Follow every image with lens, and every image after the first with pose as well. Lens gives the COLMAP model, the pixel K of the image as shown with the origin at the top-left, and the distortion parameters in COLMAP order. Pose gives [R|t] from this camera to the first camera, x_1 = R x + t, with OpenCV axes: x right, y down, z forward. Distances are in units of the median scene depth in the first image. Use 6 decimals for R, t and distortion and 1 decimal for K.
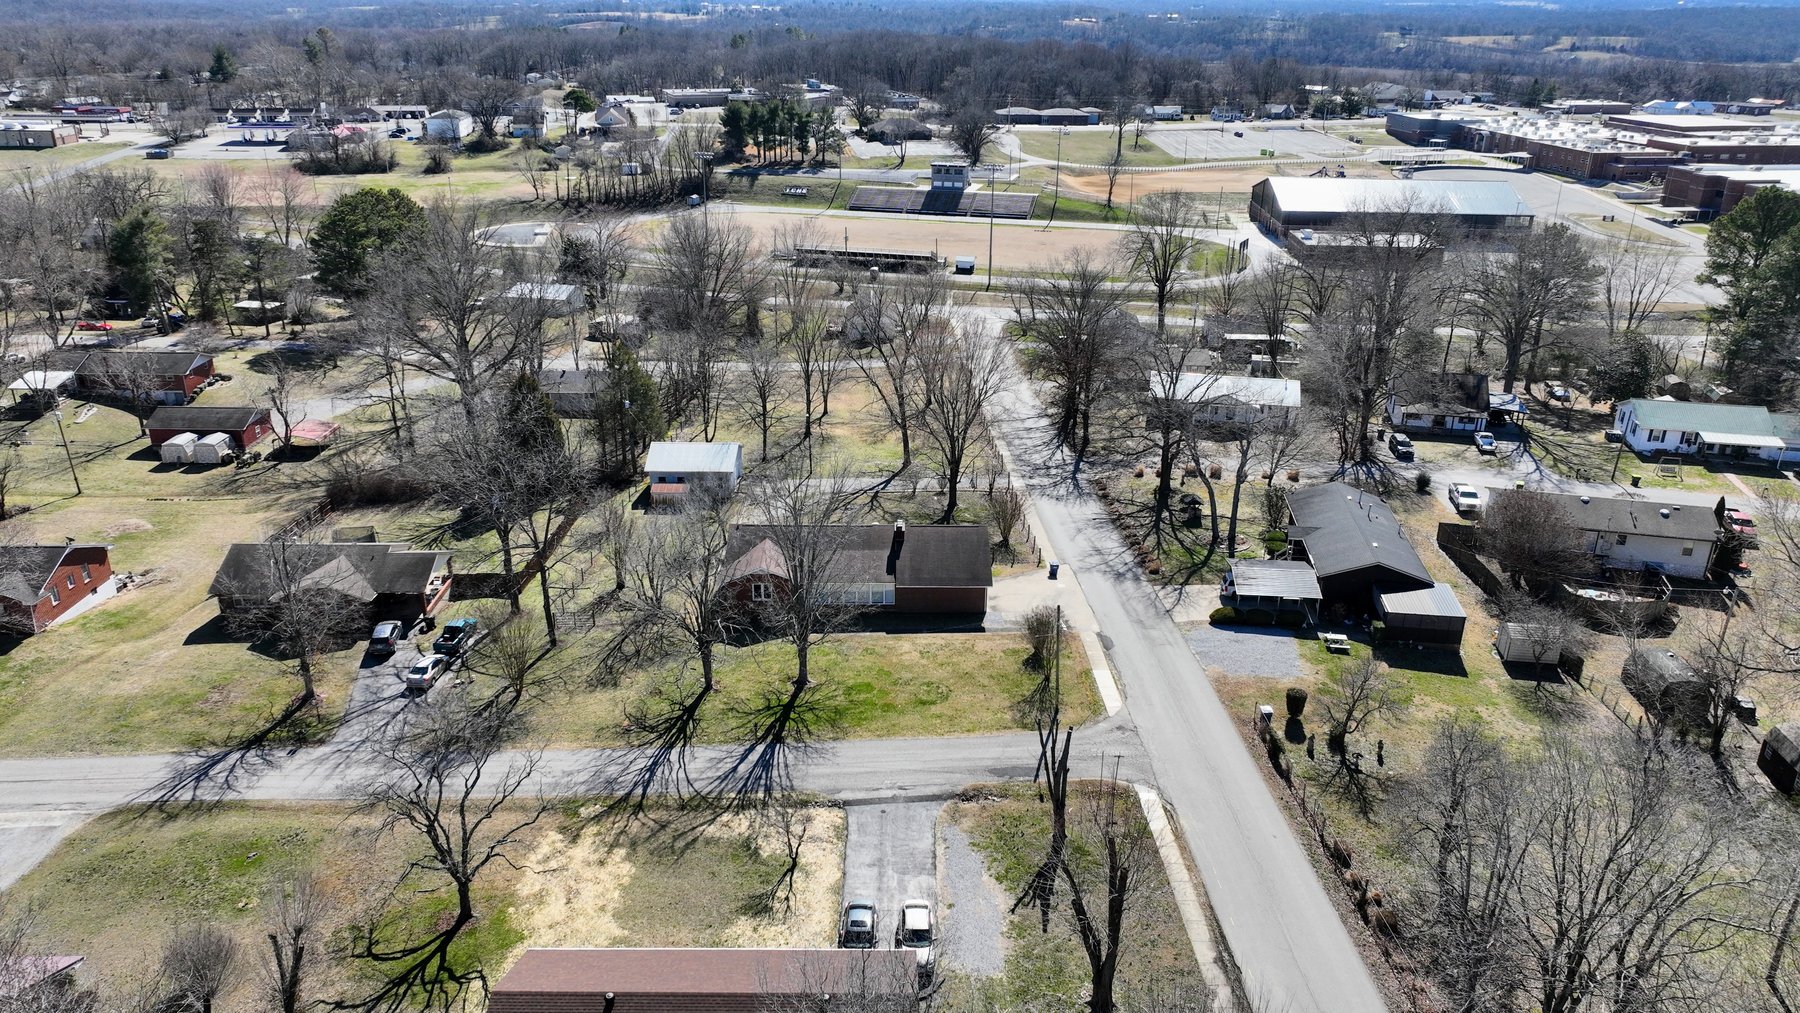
lens RADIAL K [[1268.1, 0, 905.7], [0, 1268.1, 503.0], [0, 0, 1]] dist [0.002890, 0.010828]
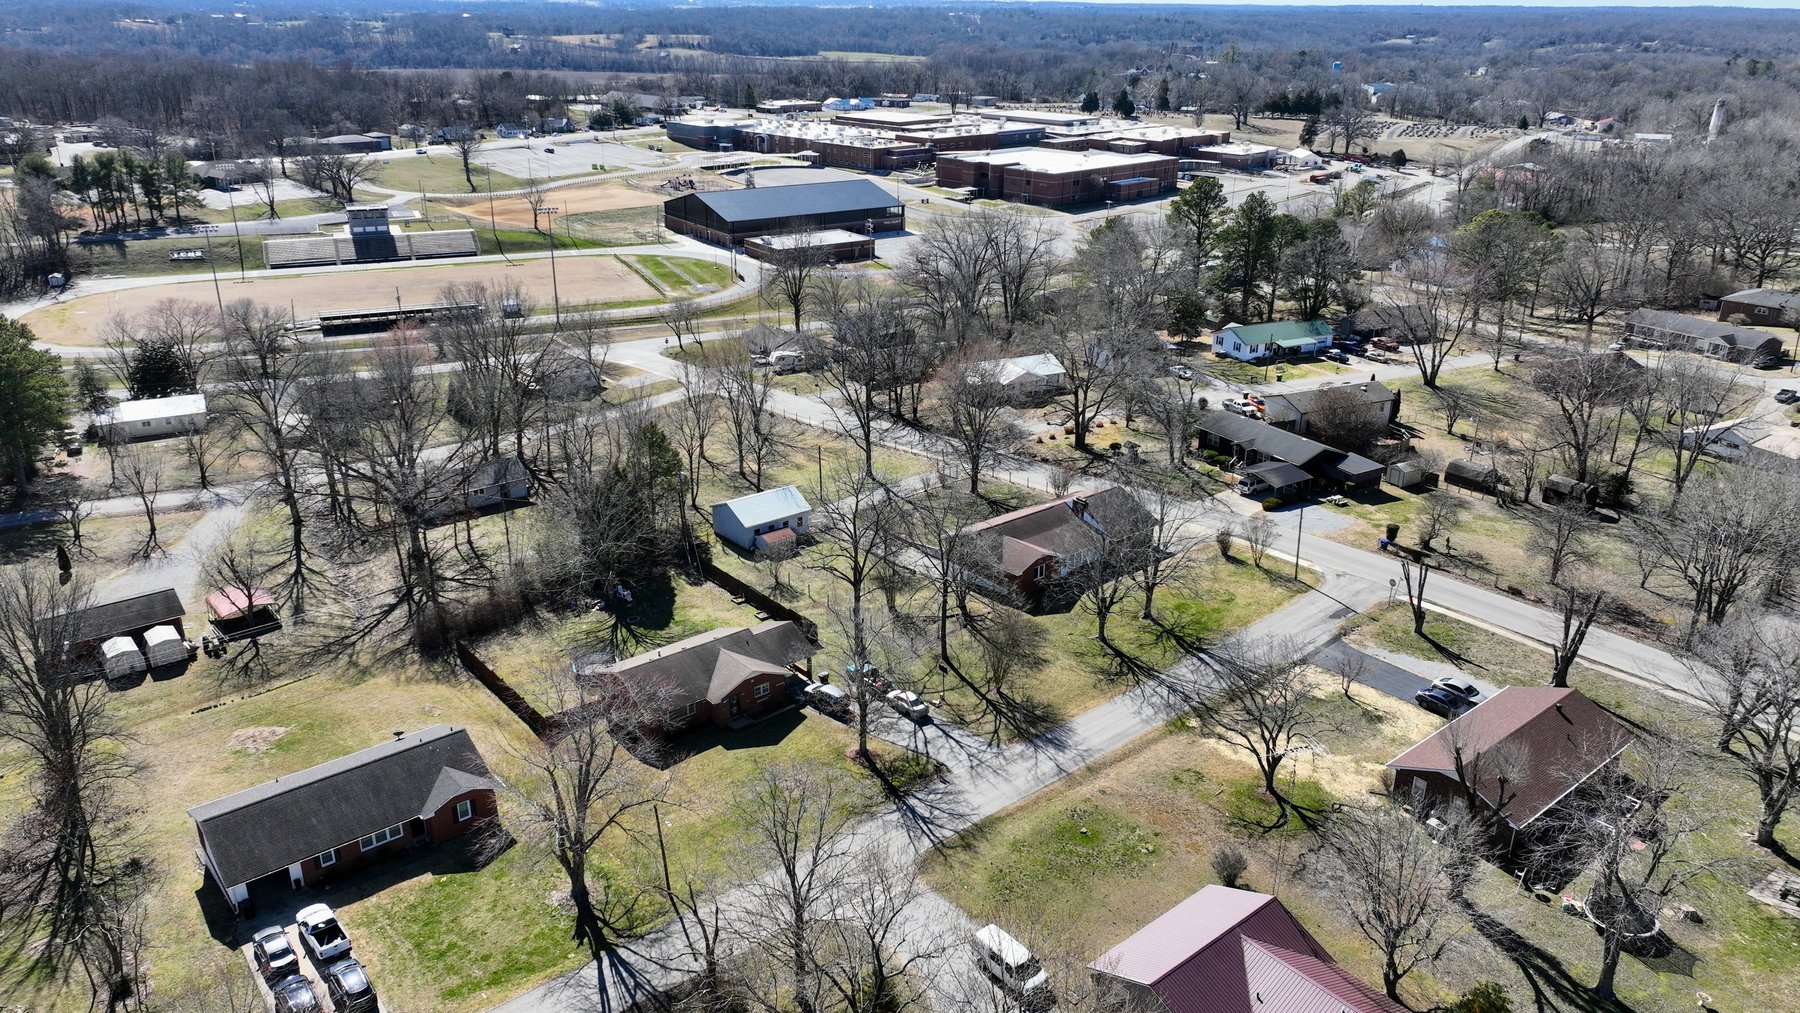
lens RADIAL K [[1268.1, 0, 905.7], [0, 1268.1, 503.0], [0, 0, 1]] dist [0.002890, 0.010828]
pose [[0.772918, -0.234332, 0.589649, -0.245441], [0.231273, 0.969419, 0.082101, -0.034428], [-0.590856, 0.072913, 0.803476, 0.011373]]
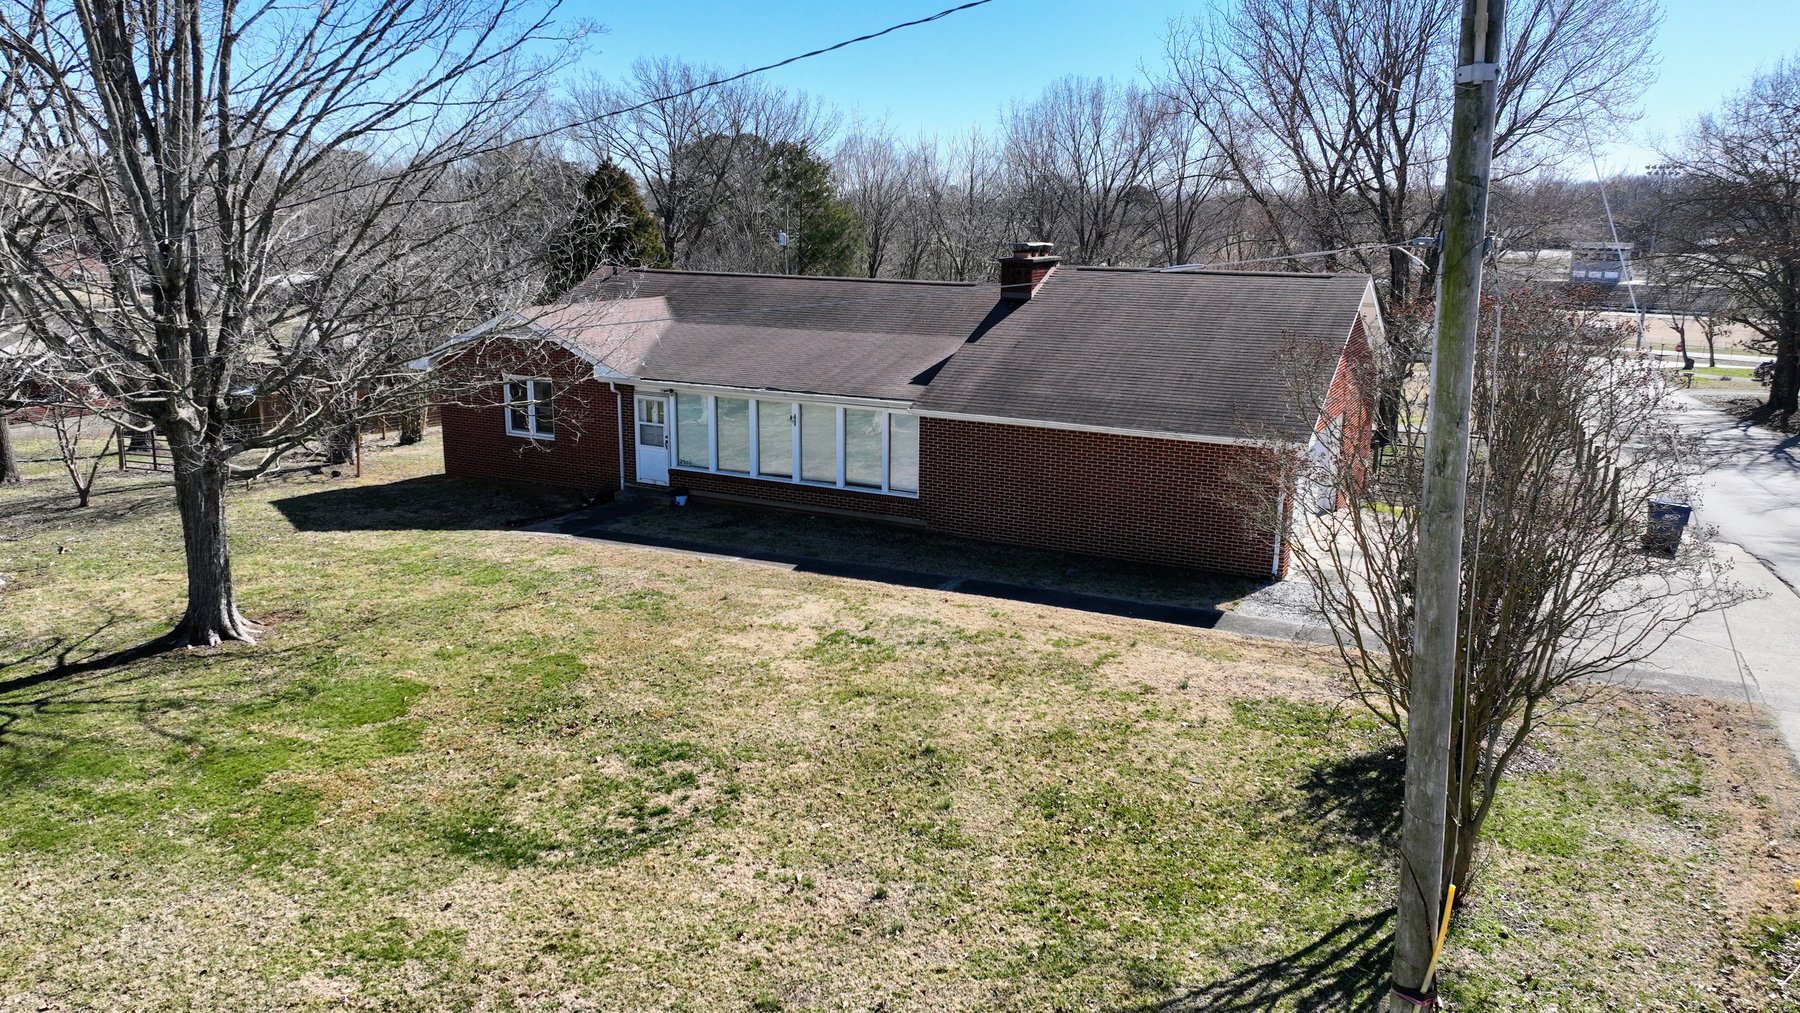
lens RADIAL K [[1268.1, 0, 905.7], [0, 1268.1, 503.0], [0, 0, 1]] dist [0.002890, 0.010828]
pose [[0.882089, 0.111818, -0.457619, 0.030863], [-0.181693, 0.977014, -0.111495, 0.028068], [0.434633, 0.181495, 0.882130, 0.192204]]
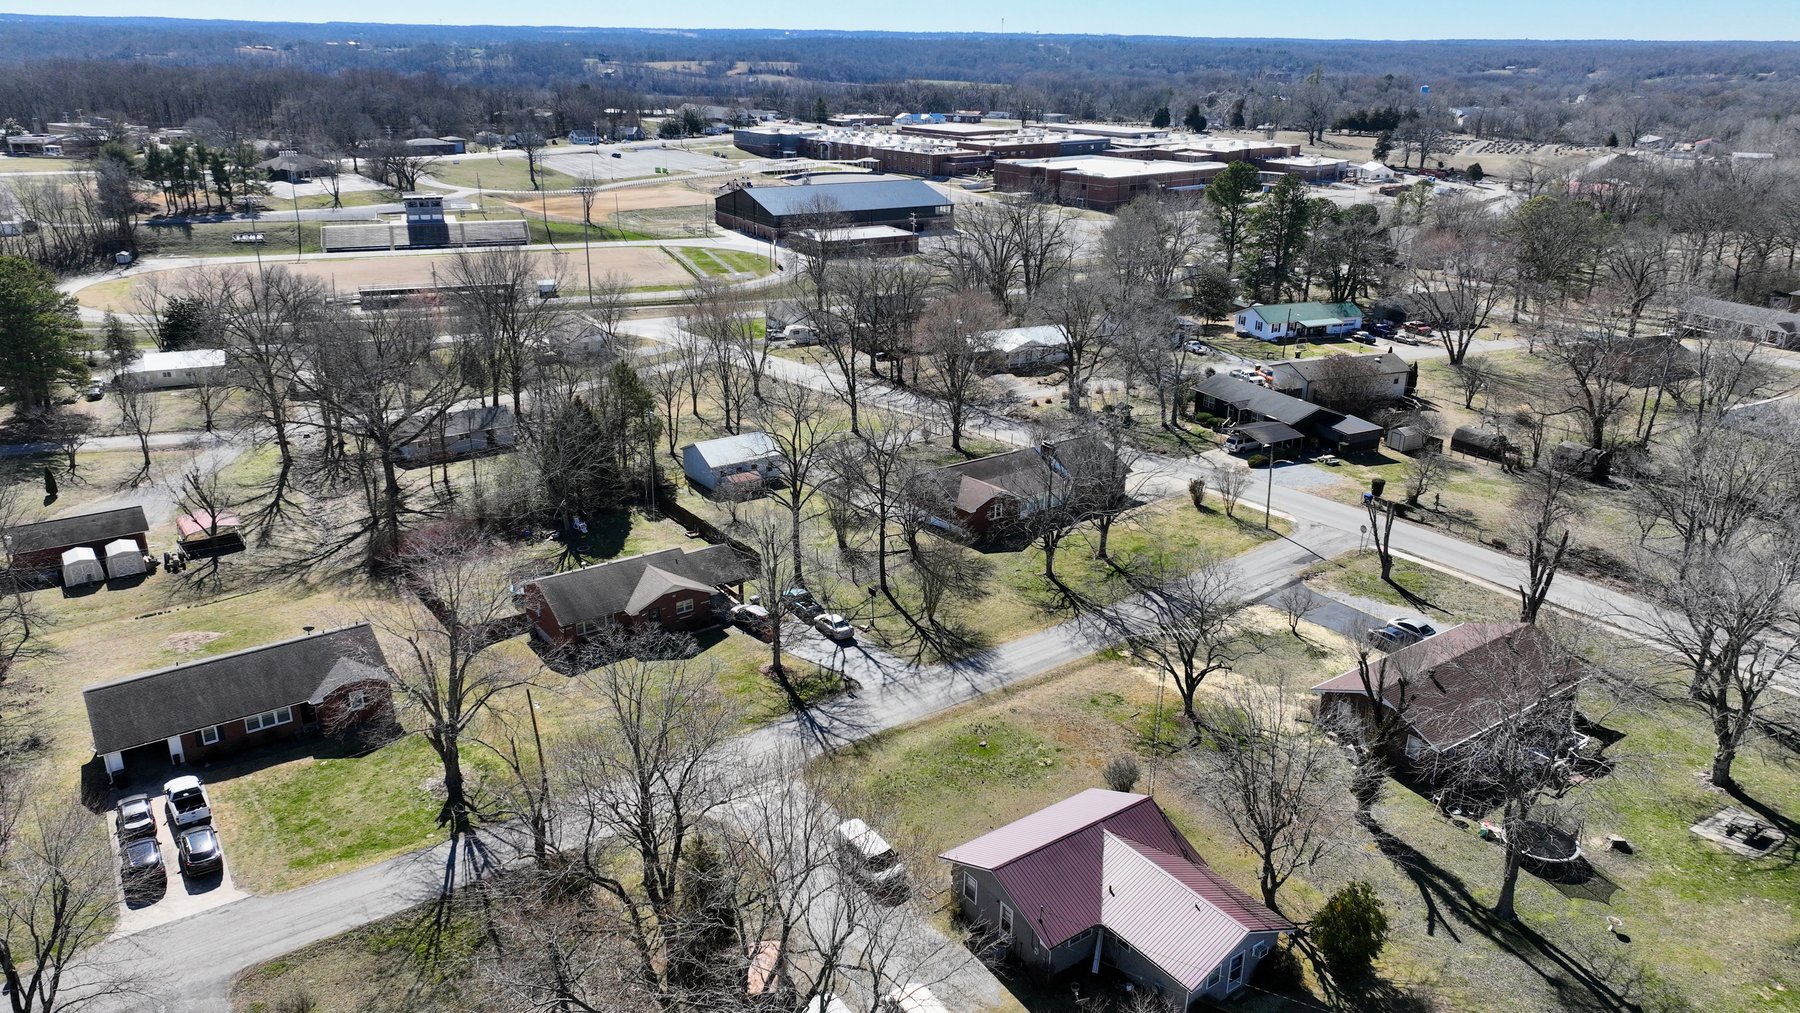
lens RADIAL K [[1268.1, 0, 905.7], [0, 1268.1, 503.0], [0, 0, 1]] dist [0.002890, 0.010828]
pose [[0.816021, -0.198351, 0.542925, -0.219947], [0.208320, 0.977077, 0.043858, -0.002916], [-0.539179, 0.077313, 0.838635, 0.001344]]
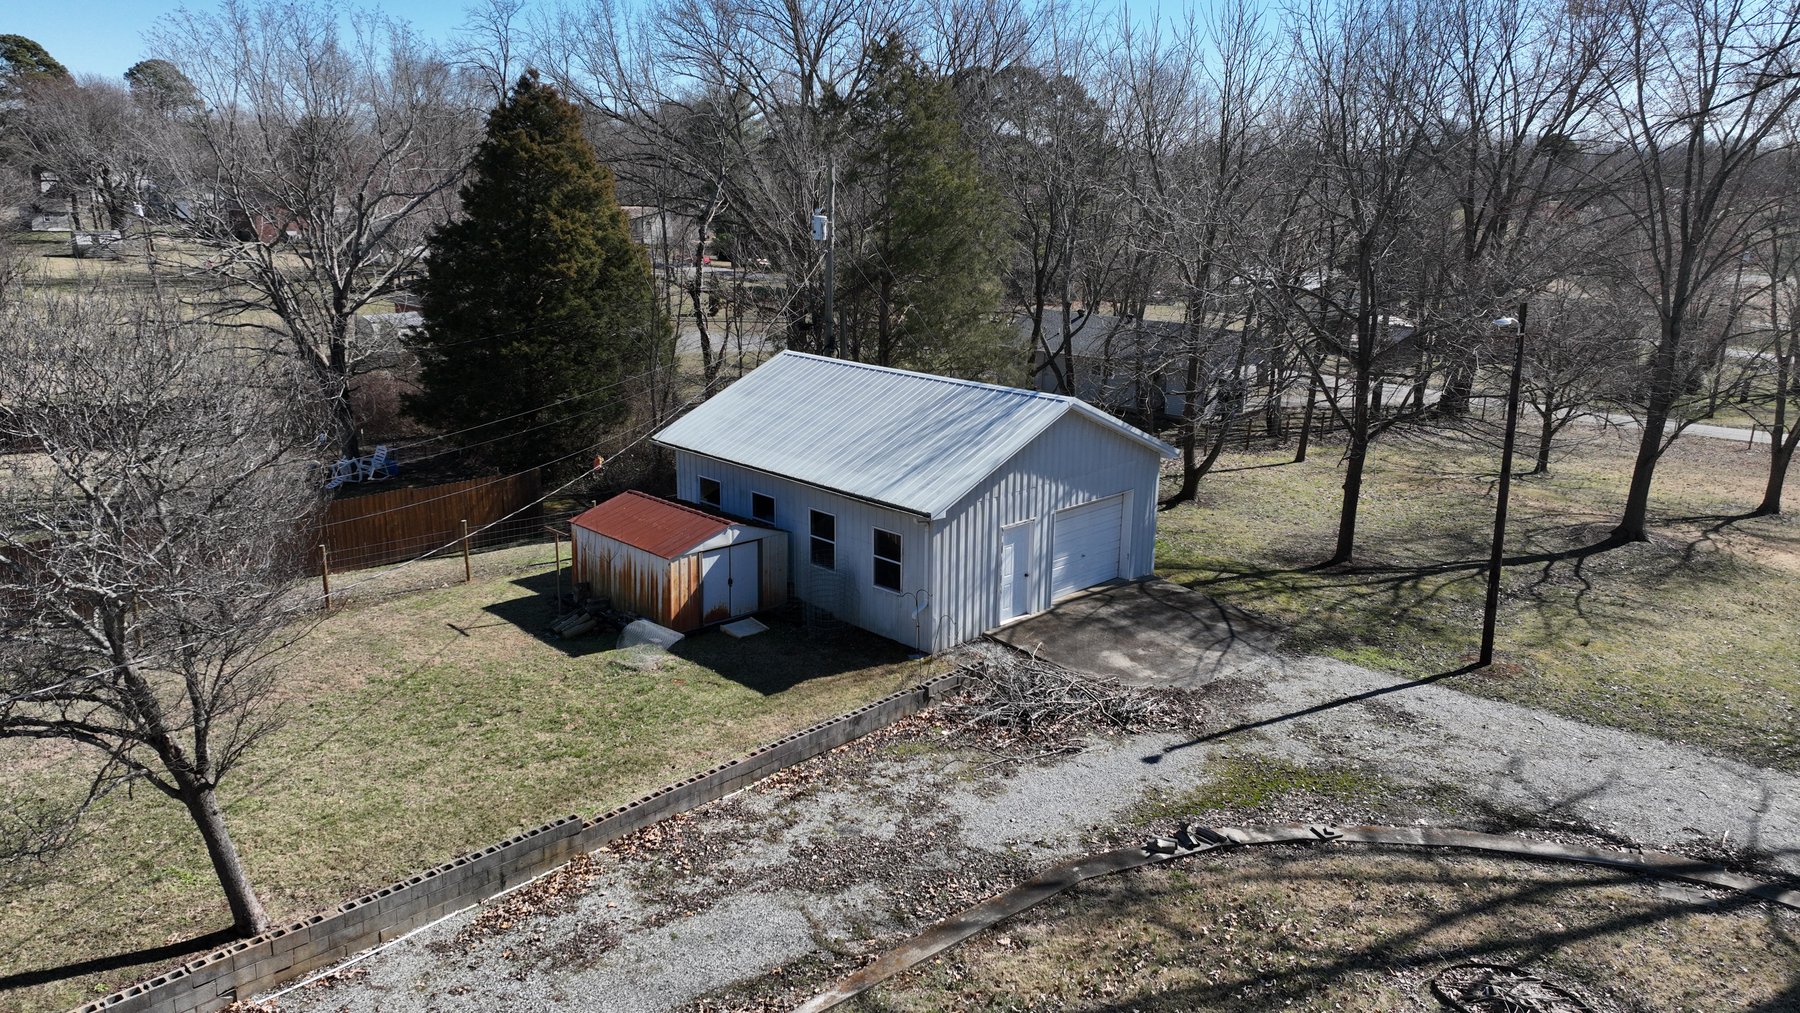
lens RADIAL K [[1268.1, 0, 905.7], [0, 1268.1, 503.0], [0, 0, 1]] dist [0.002890, 0.010828]
pose [[0.719191, 0.169498, -0.673821, -0.002961], [-0.255346, 0.966401, -0.029442, -0.006146], [0.646191, 0.193232, 0.738308, 0.279549]]
